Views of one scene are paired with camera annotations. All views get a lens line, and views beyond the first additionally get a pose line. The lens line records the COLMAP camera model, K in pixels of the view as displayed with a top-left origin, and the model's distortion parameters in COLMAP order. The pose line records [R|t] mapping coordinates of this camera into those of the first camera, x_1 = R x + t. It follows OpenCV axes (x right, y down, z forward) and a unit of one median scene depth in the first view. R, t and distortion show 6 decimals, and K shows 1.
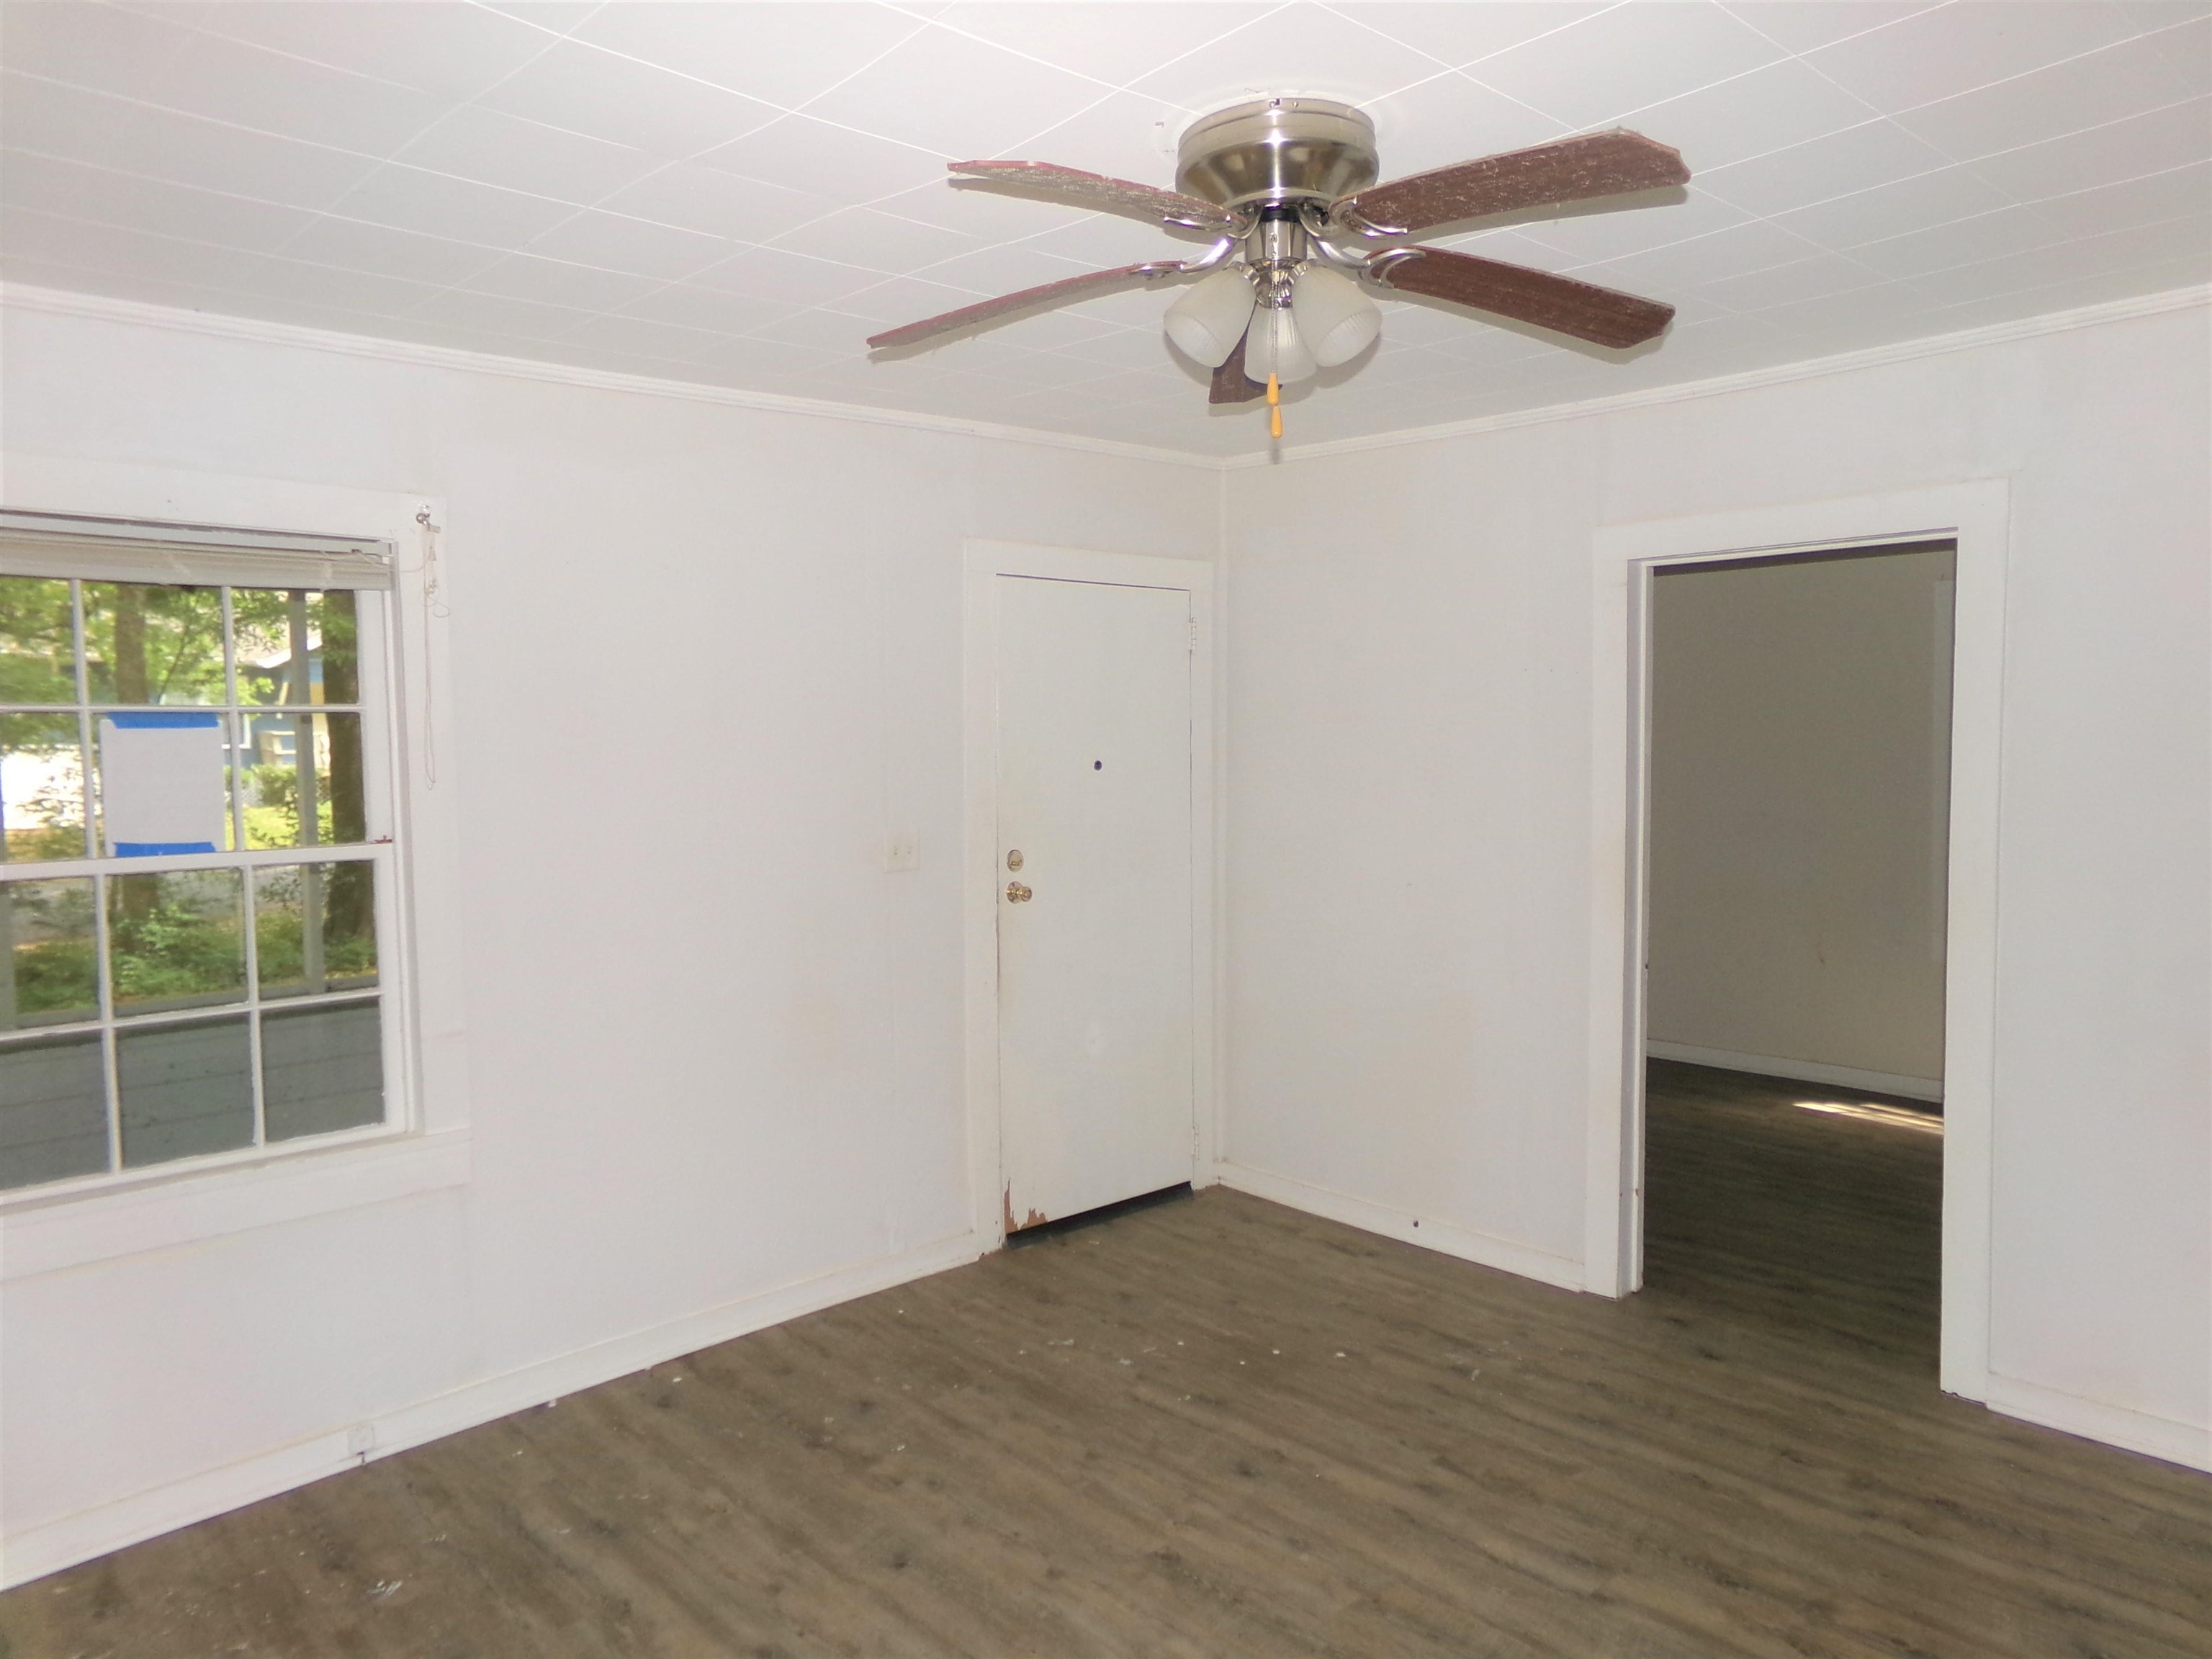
lens RADIAL K [[1530.0, 0, 1121.3], [0, 1530.0, 833.7], [0, 0, 1]] dist [-0.005307, 0.042593]
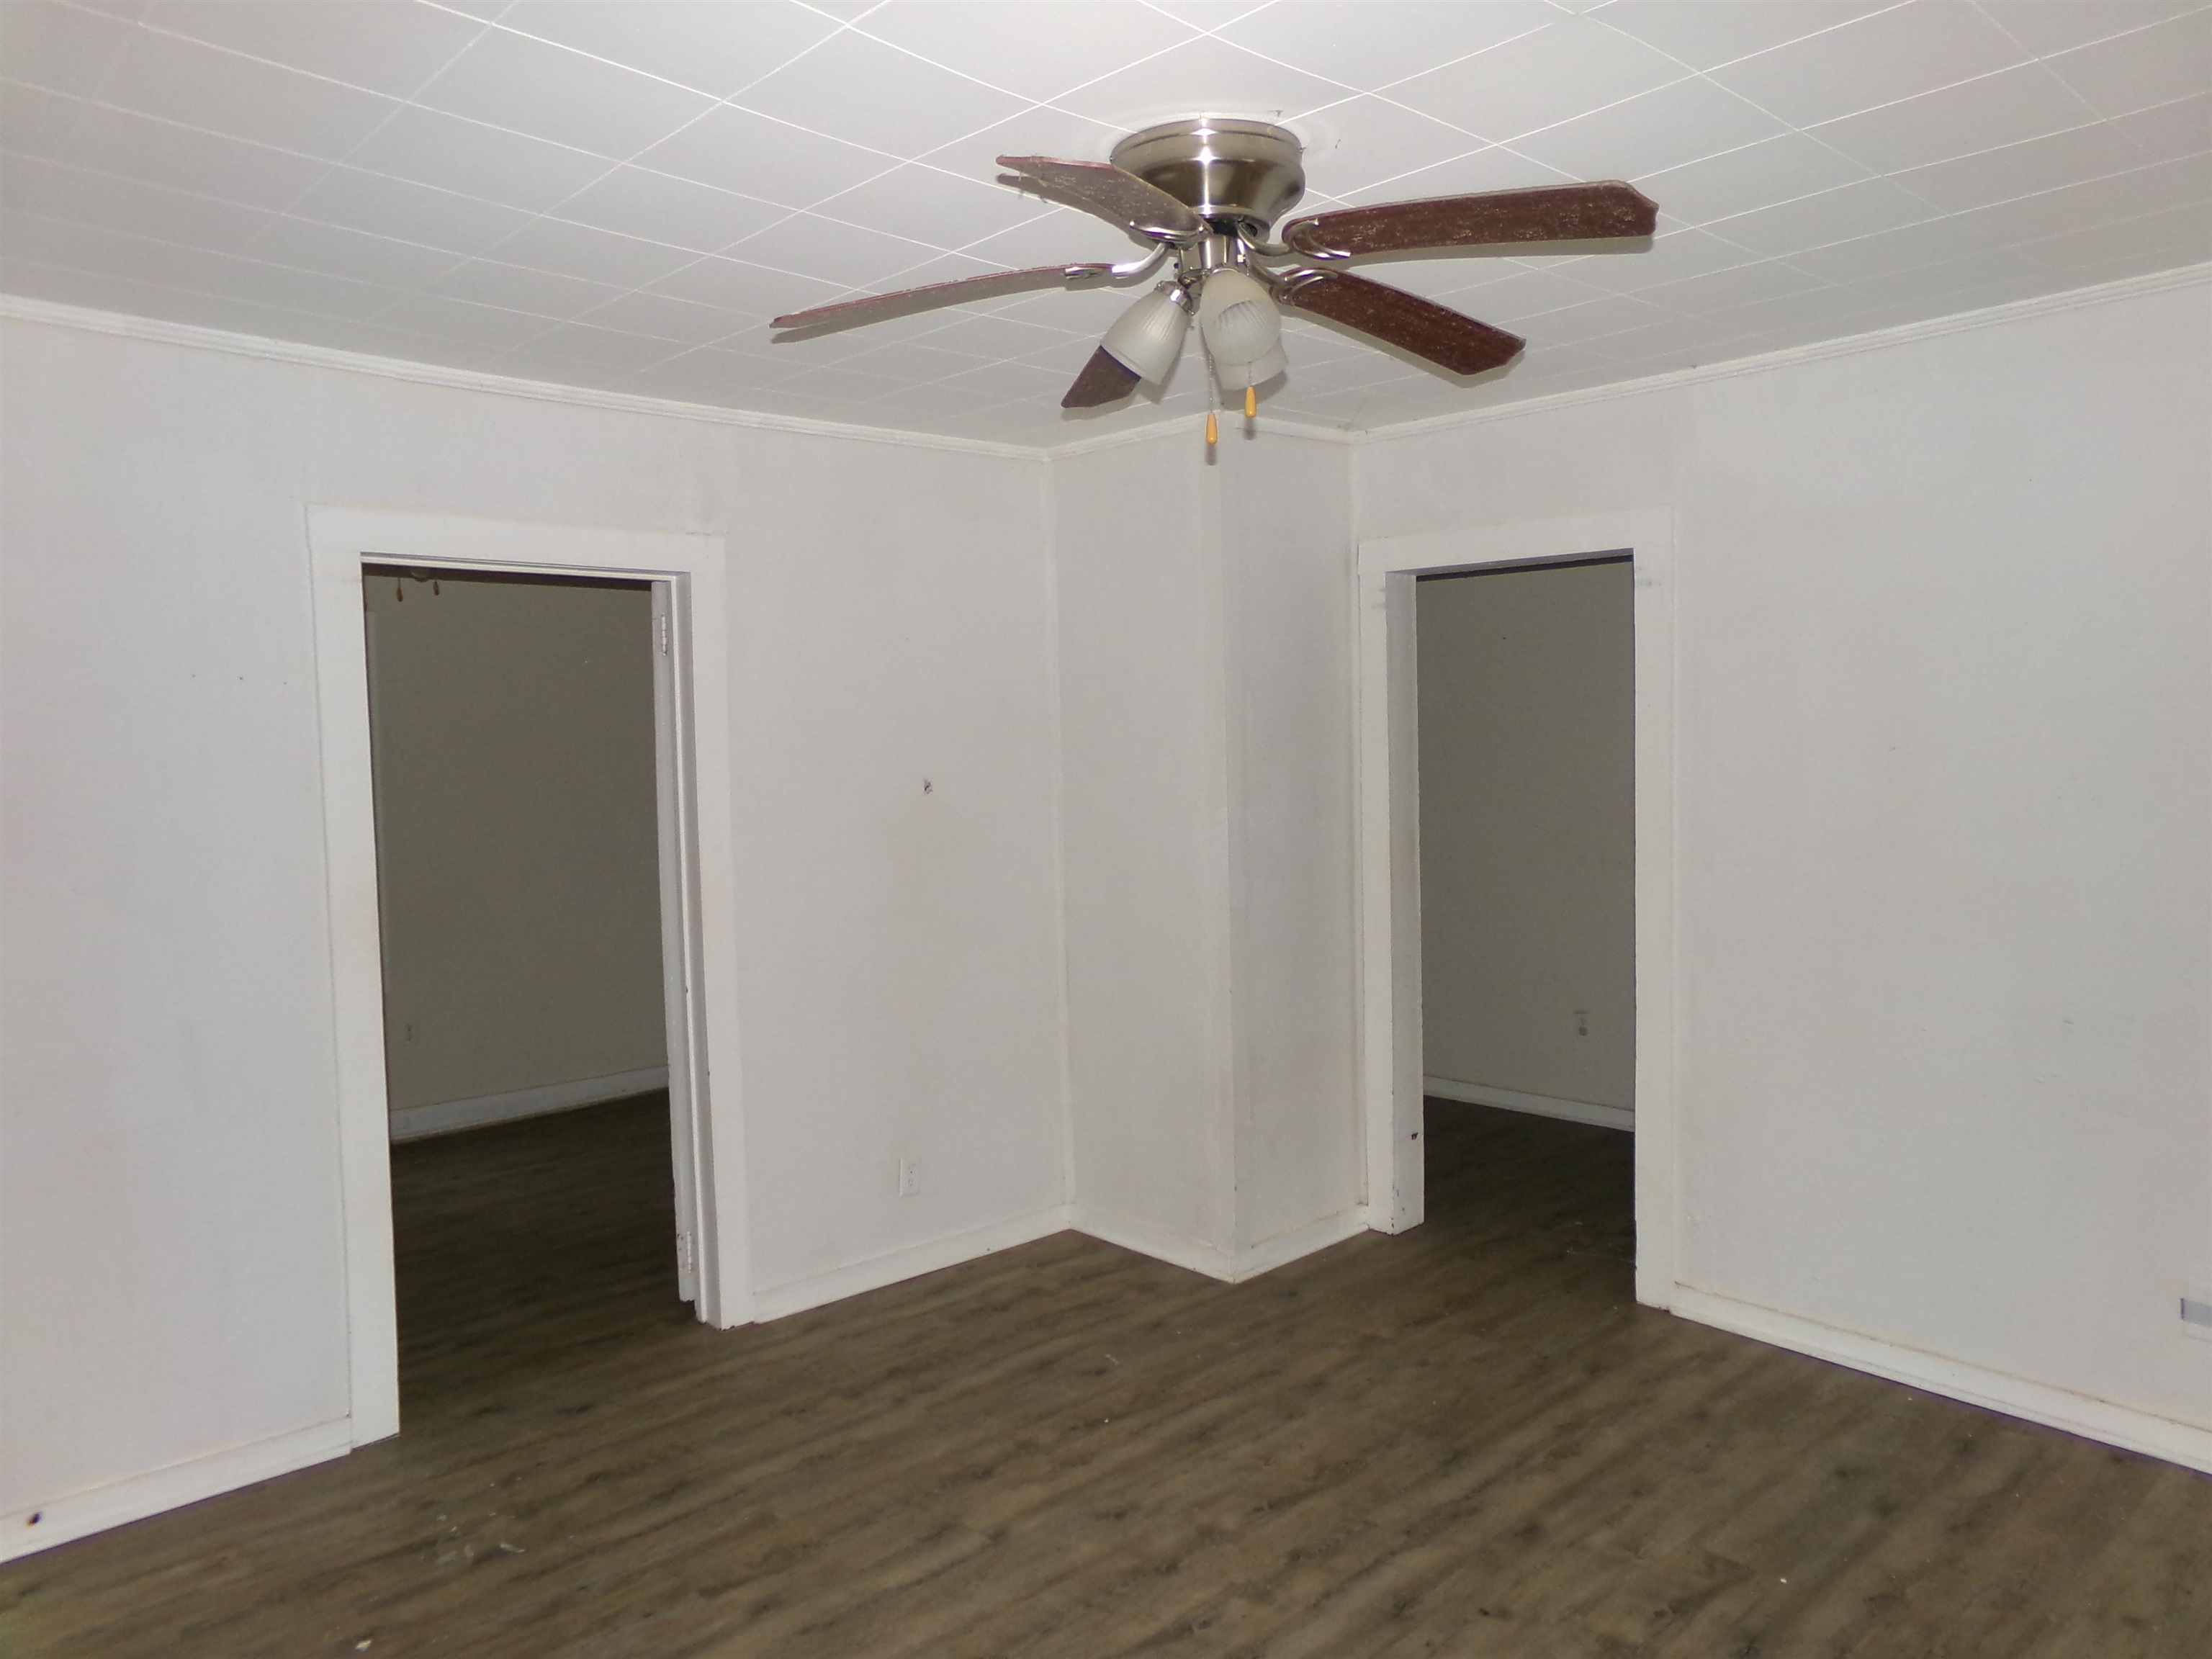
lens RADIAL K [[1530.0, 0, 1123.2], [0, 1530.0, 837.9], [0, 0, 1]] dist [-0.005307, 0.042593]
pose [[-0.009081, -0.049744, 0.998721, -0.639379], [0.077400, 0.995731, 0.050299, -0.040911], [-0.996959, 0.077757, -0.005192, 0.737333]]
